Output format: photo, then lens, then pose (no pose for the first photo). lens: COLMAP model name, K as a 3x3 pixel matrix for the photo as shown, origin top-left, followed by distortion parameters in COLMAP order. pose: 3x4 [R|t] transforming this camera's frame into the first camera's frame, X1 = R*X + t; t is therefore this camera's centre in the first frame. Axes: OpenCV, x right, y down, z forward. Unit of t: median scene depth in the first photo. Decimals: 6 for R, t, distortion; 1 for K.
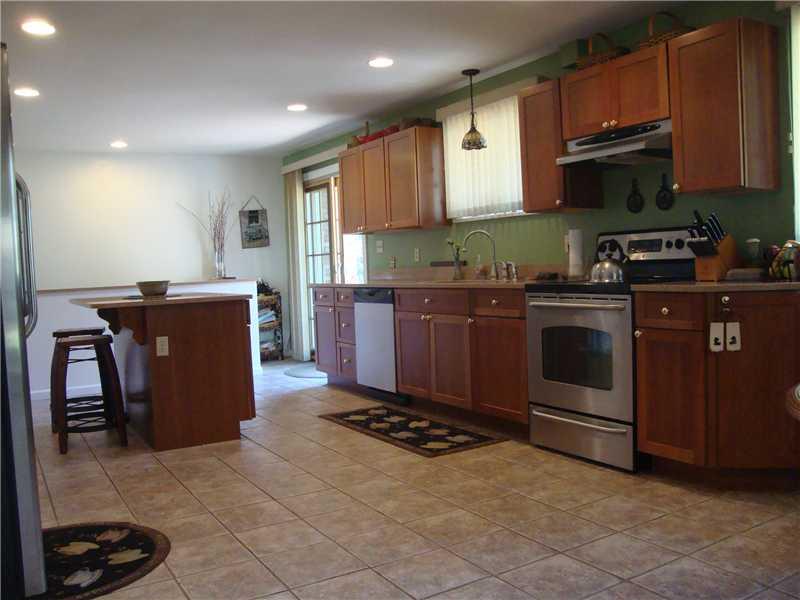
lens RADIAL K [[713.1, 0, 401.6], [0, 713.1, 316.8], [0, 0, 1]] dist [-0.095879, 0.006506]
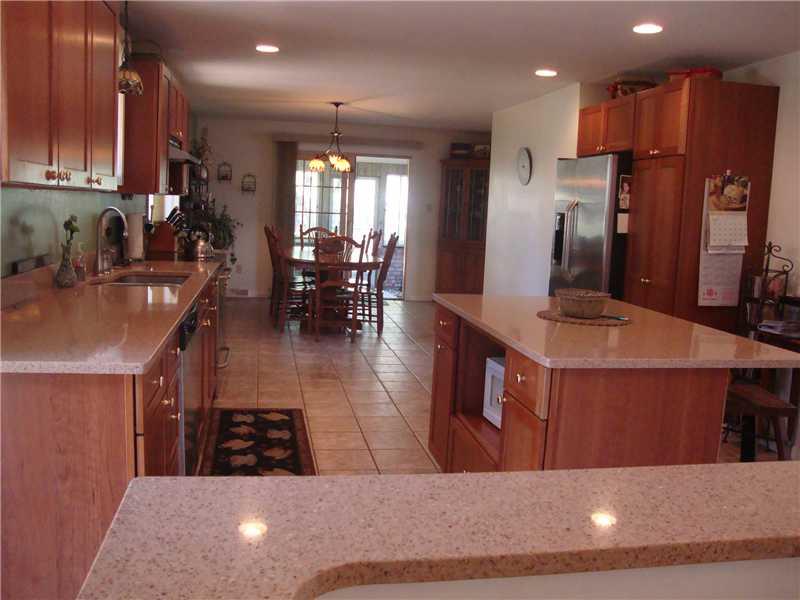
lens RADIAL K [[695.5, 0, 399.5], [0, 695.5, 321.4], [0, 0, 1]] dist [-0.177850, 0.003983]
pose [[-0.937147, -0.060625, 0.343628, -0.512059], [0.015668, 0.976486, 0.215009, -0.194008], [-0.348583, 0.206879, -0.914161, 2.005476]]
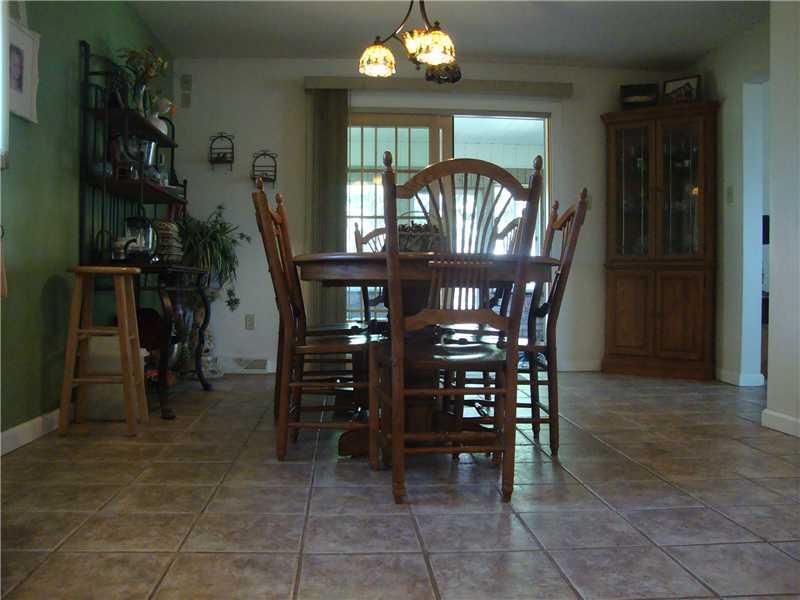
lens RADIAL K [[695.5, 0, 399.5], [0, 695.5, 321.4], [0, 0, 1]] dist [-0.177850, 0.003983]
pose [[-0.889354, 0.014445, 0.456992, -0.000128], [0.066730, 0.992899, 0.098480, 0.029009], [-0.452324, 0.118079, -0.884002, 0.982603]]
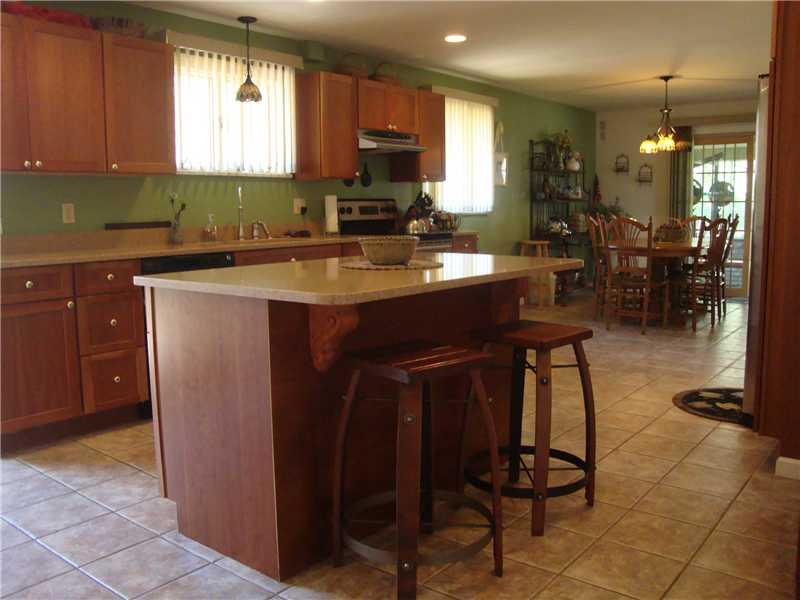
lens RADIAL K [[713.1, 0, 401.6], [0, 713.1, 316.8], [0, 0, 1]] dist [-0.095879, 0.006506]
pose [[-0.354777, -0.098332, 0.929766, -1.136657], [0.090182, 0.986218, 0.138714, -0.084132], [-0.930592, 0.133061, -0.341019, 1.531503]]
